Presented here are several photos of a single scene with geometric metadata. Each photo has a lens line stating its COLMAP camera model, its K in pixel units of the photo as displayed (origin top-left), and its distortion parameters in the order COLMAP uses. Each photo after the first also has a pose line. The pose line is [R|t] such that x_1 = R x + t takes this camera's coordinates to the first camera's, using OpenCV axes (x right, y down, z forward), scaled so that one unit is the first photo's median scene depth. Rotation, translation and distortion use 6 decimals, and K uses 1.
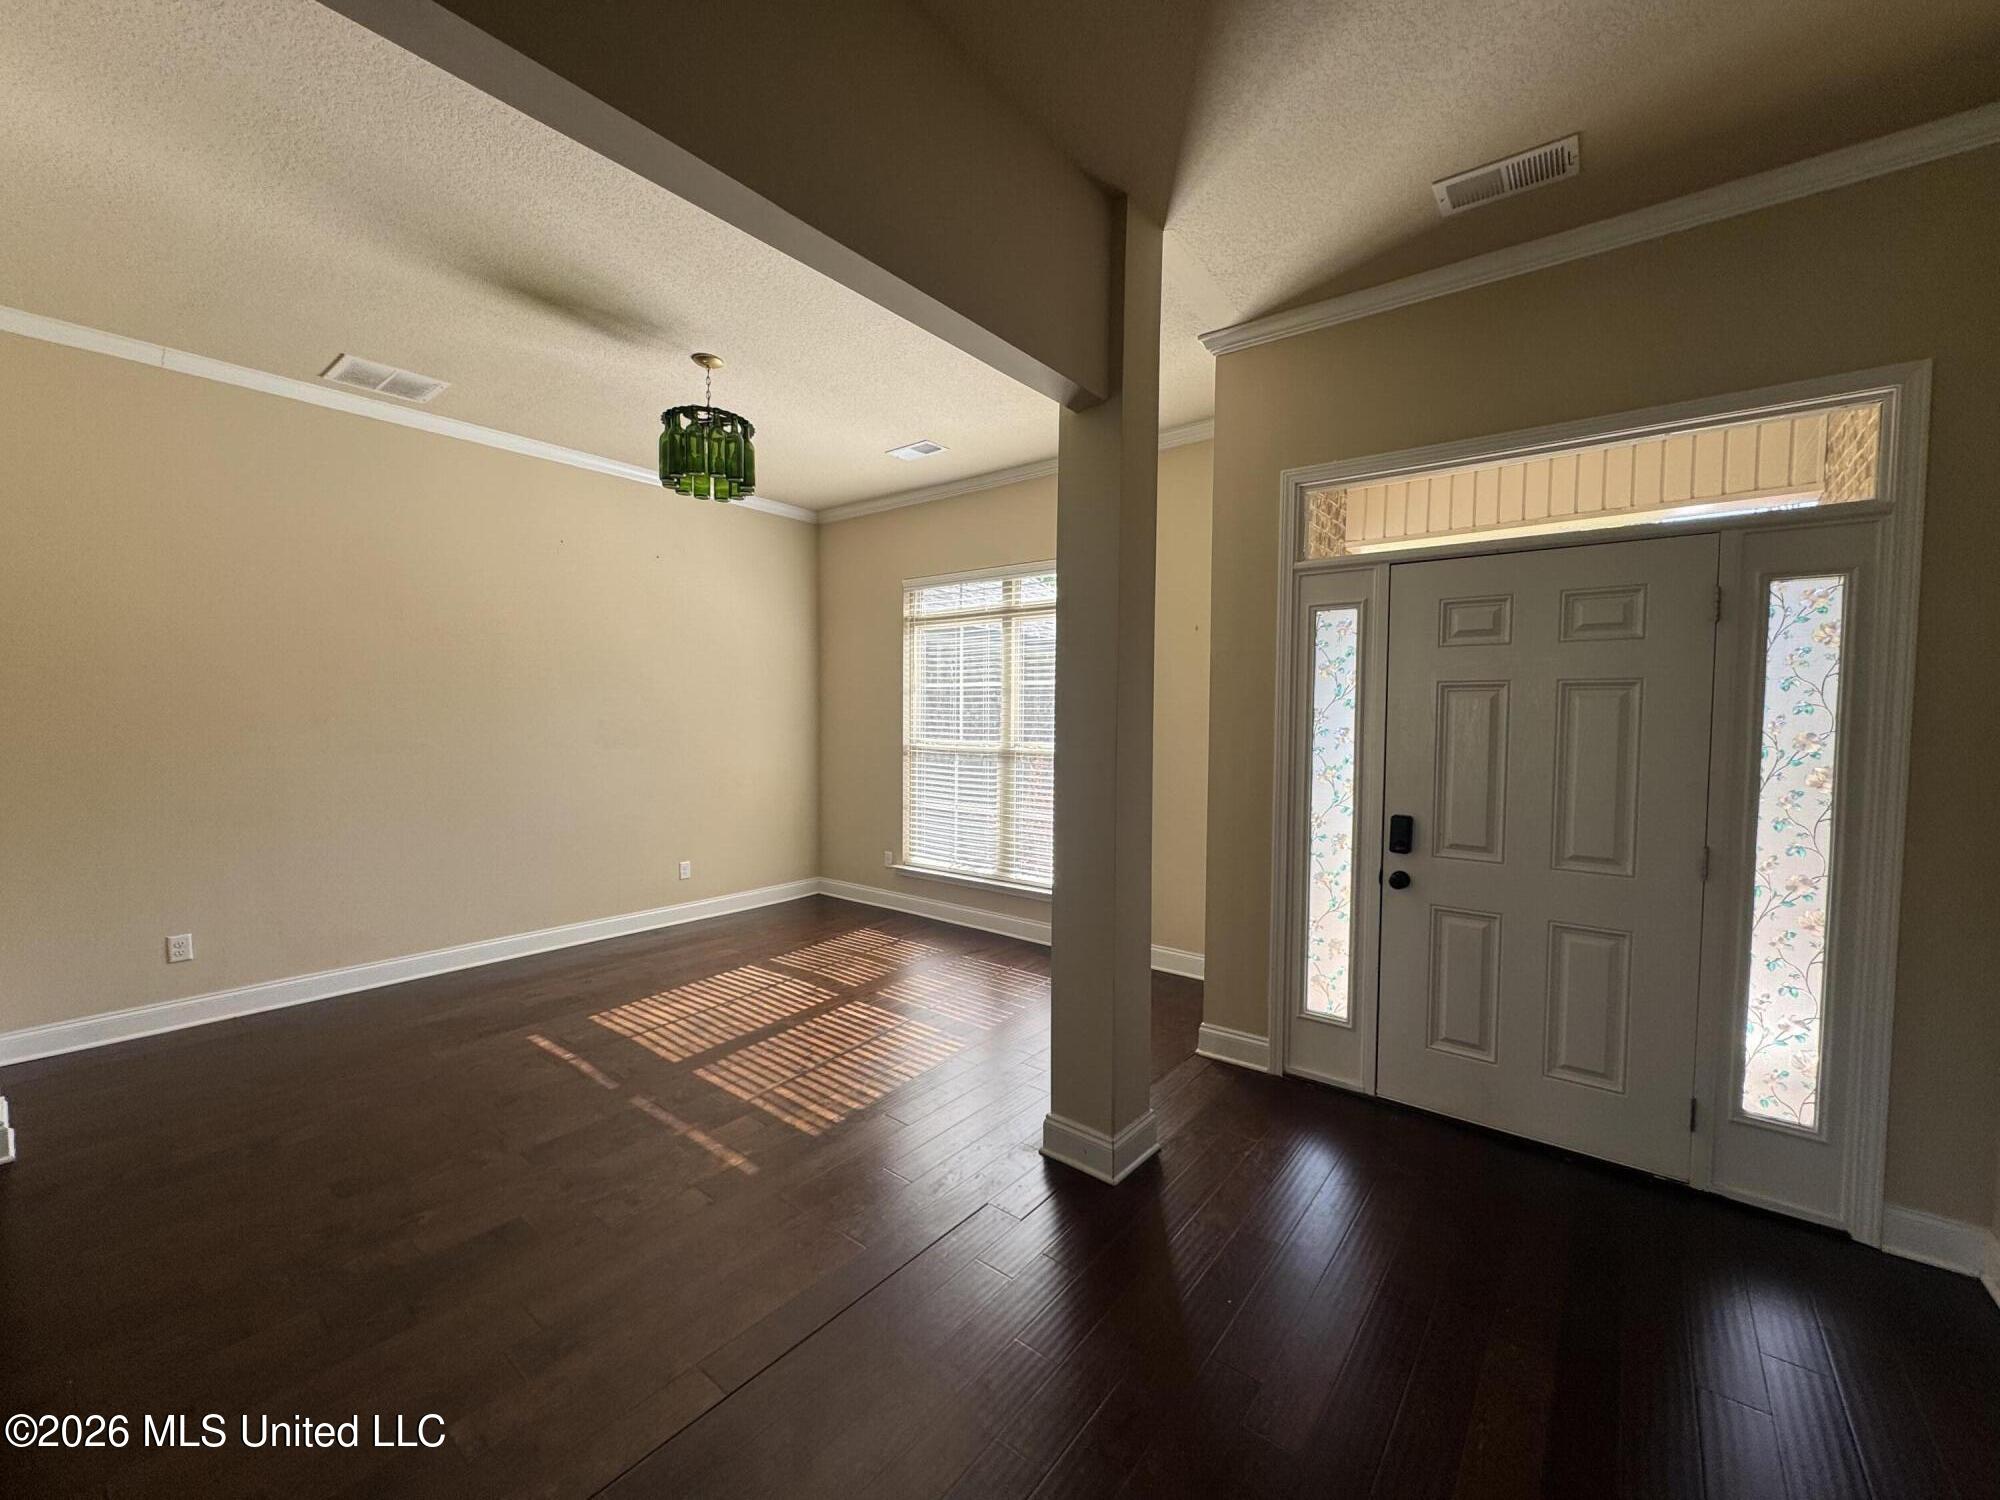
lens RADIAL K [[798.8, 0, 1001.1], [0, 798.8, 748.9], [0, 0, 1]] dist [-0.001262, 0.001378]
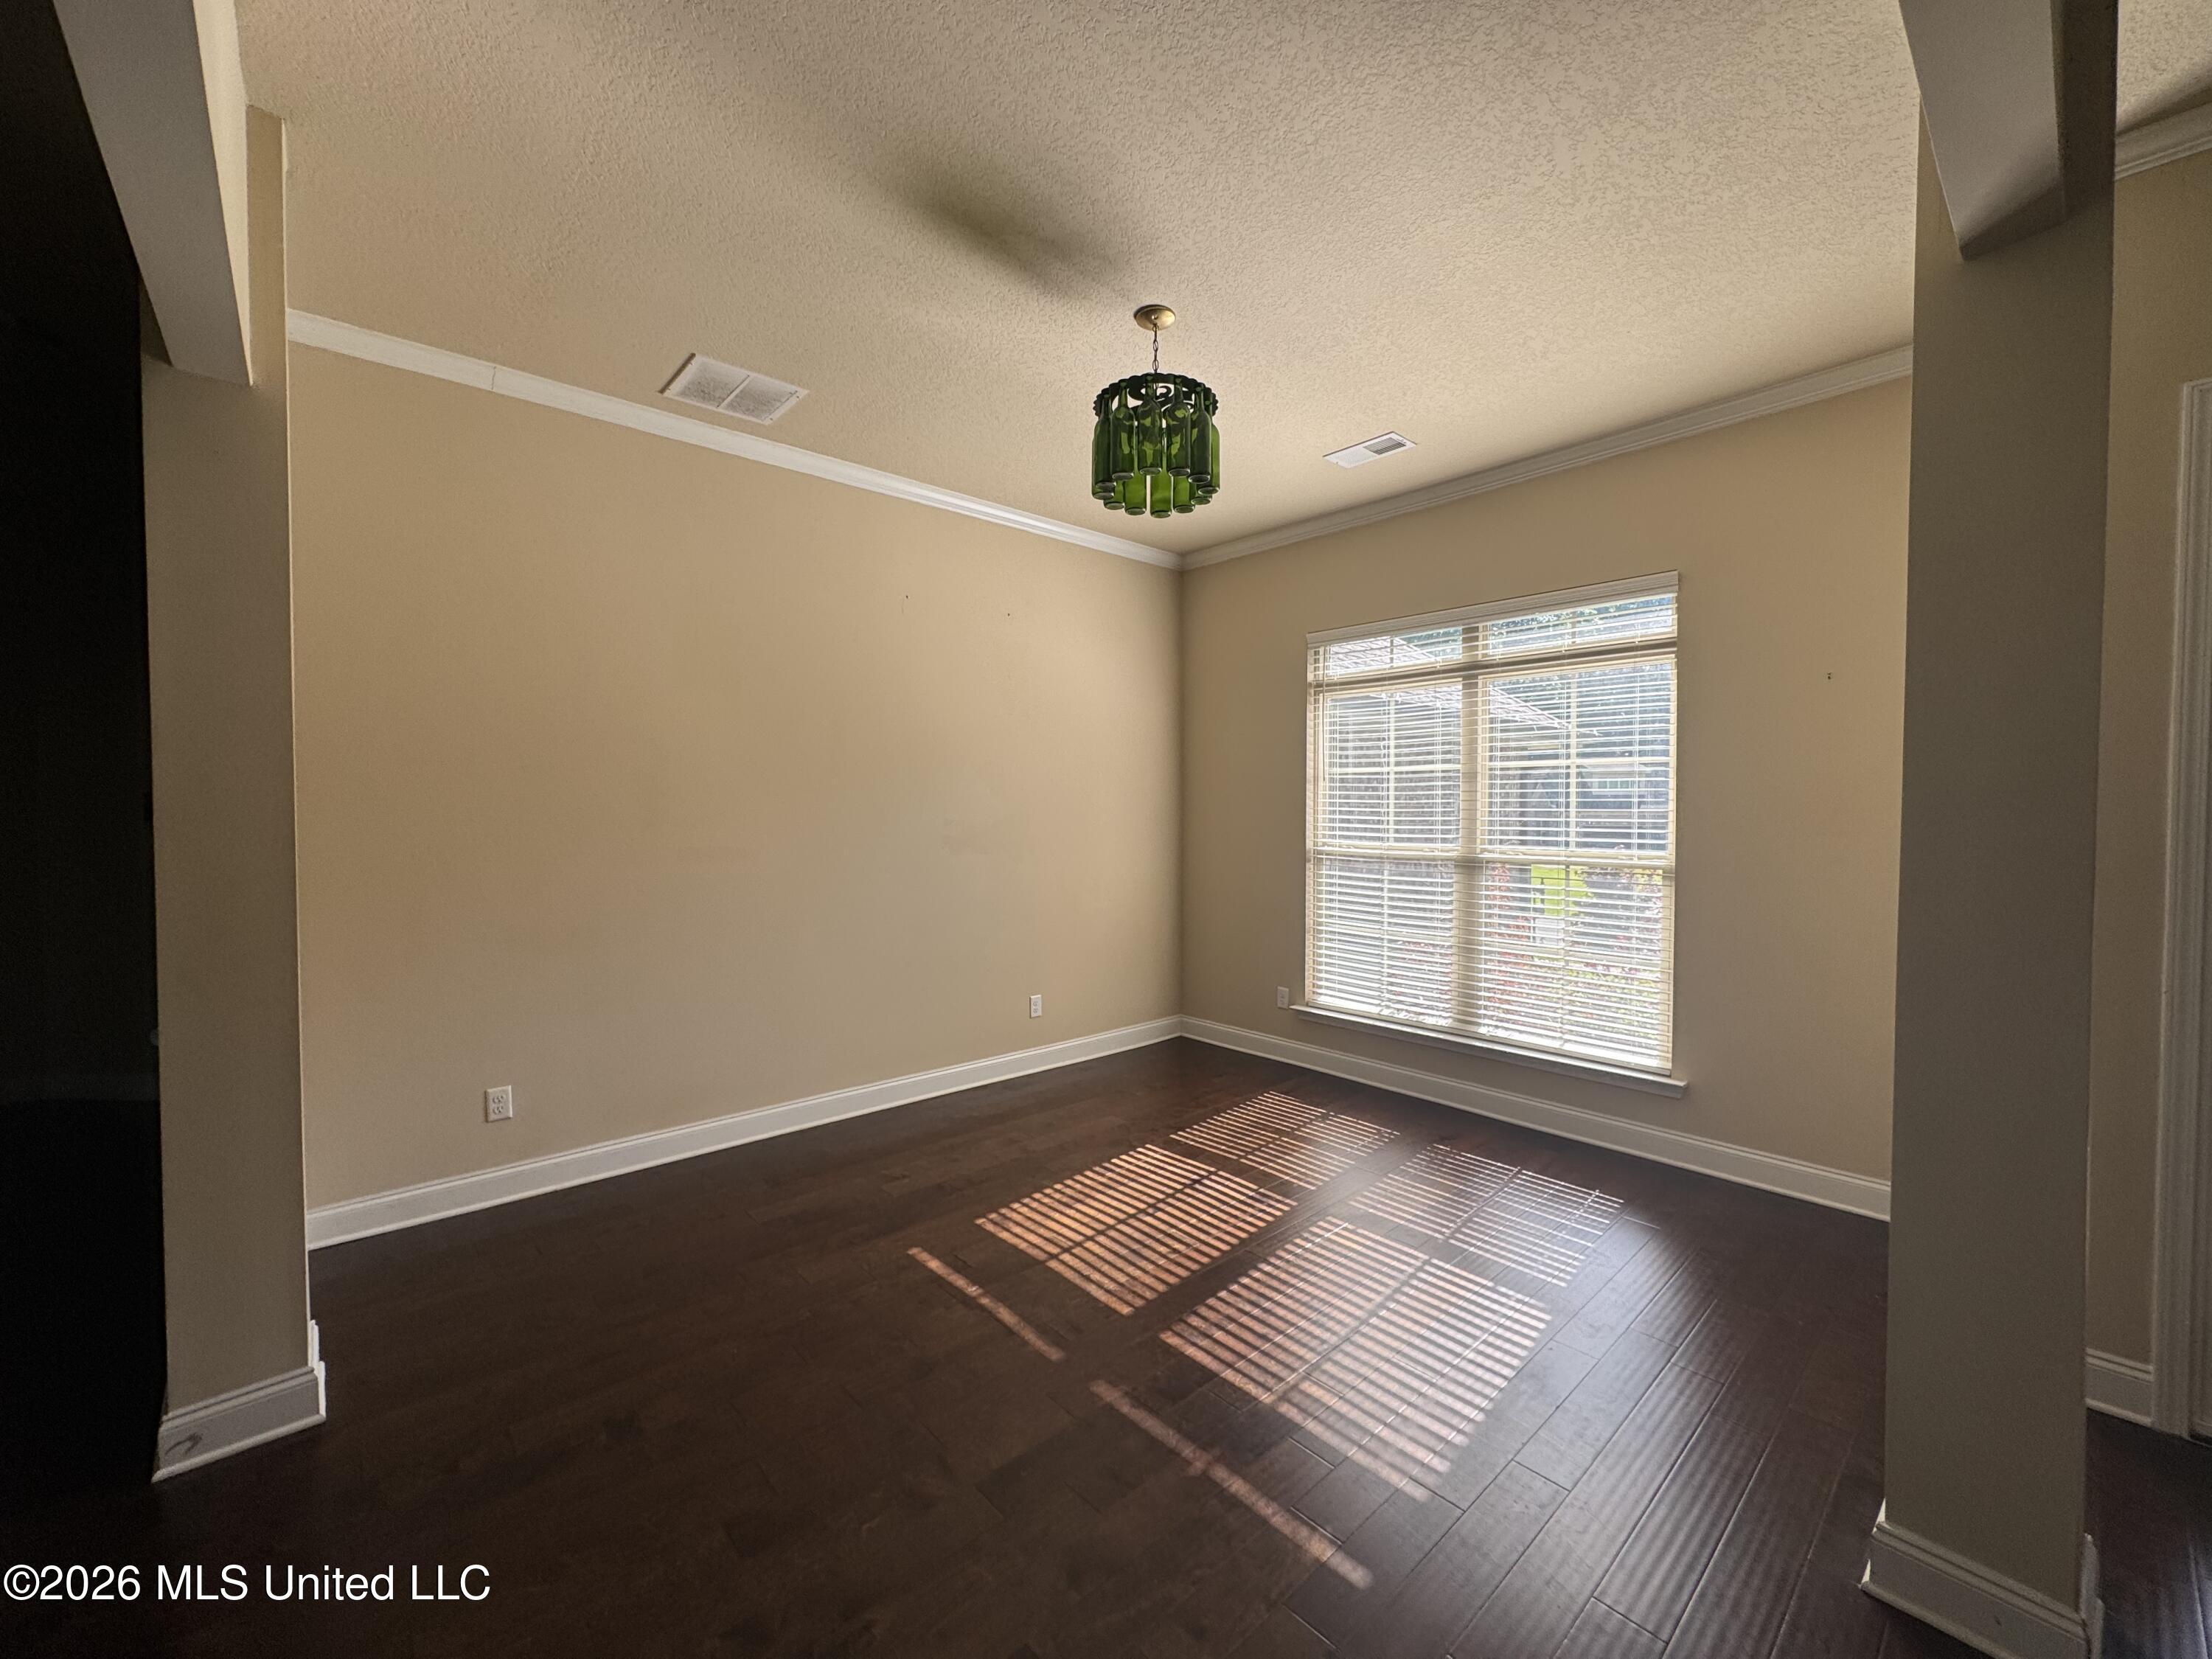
lens RADIAL K [[883.5, 0, 1110.3], [0, 883.5, 828.2], [0, 0, 1]] dist [-0.001262, 0.001378]
pose [[0.986019, -0.004627, -0.166570, -0.237826], [0.001159, 0.999781, -0.020912, -0.010361], [0.166631, 0.020426, 0.985808, 0.191535]]
